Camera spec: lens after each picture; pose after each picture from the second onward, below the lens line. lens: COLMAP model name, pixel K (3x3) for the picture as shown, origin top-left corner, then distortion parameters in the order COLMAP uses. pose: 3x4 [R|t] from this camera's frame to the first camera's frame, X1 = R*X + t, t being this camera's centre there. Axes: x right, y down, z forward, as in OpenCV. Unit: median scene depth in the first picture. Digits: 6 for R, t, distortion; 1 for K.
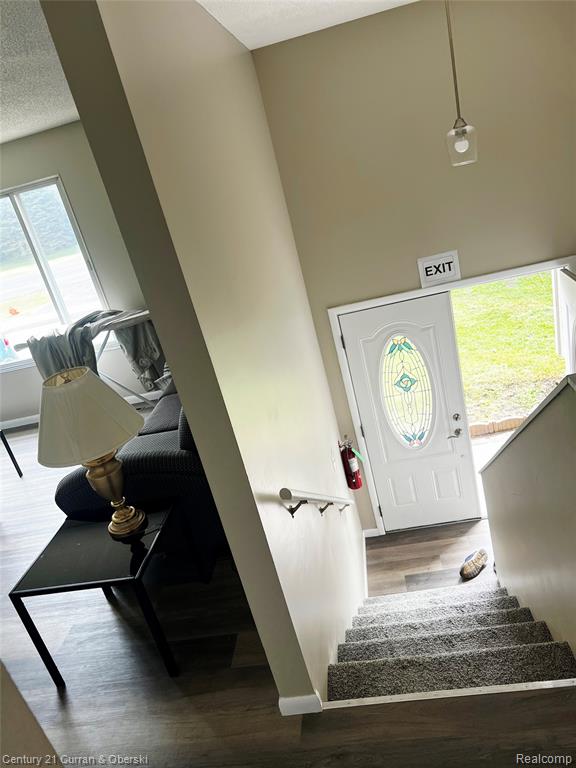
lens RADIAL K [[582.8, 0, 288.0], [0, 582.8, 384.0], [0, 0, 1]] dist [-0.031792, 0.002426]
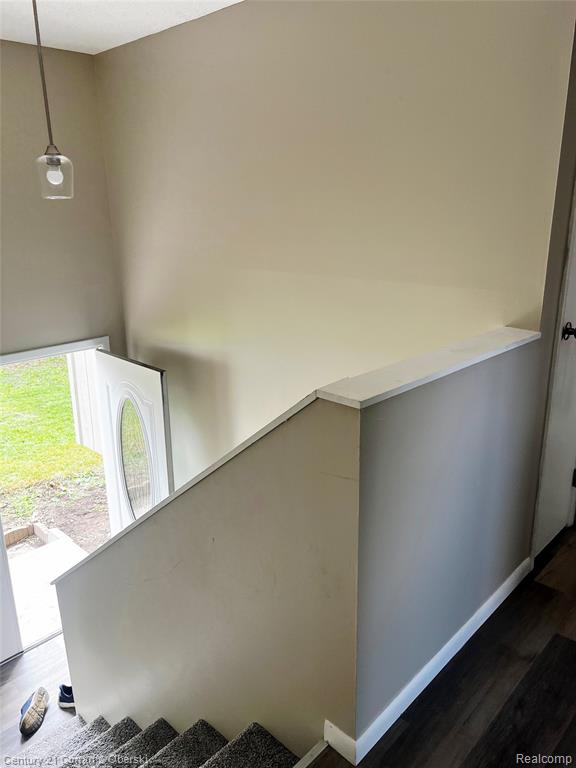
lens RADIAL K [[582.8, 0, 288.0], [0, 582.8, 384.0], [0, 0, 1]] dist [-0.031792, 0.002426]
pose [[0.604060, -0.002430, 0.796935, -0.114249], [0.163491, 0.979104, -0.120937, 0.027994], [-0.779989, 0.203344, 0.591835, 0.206219]]
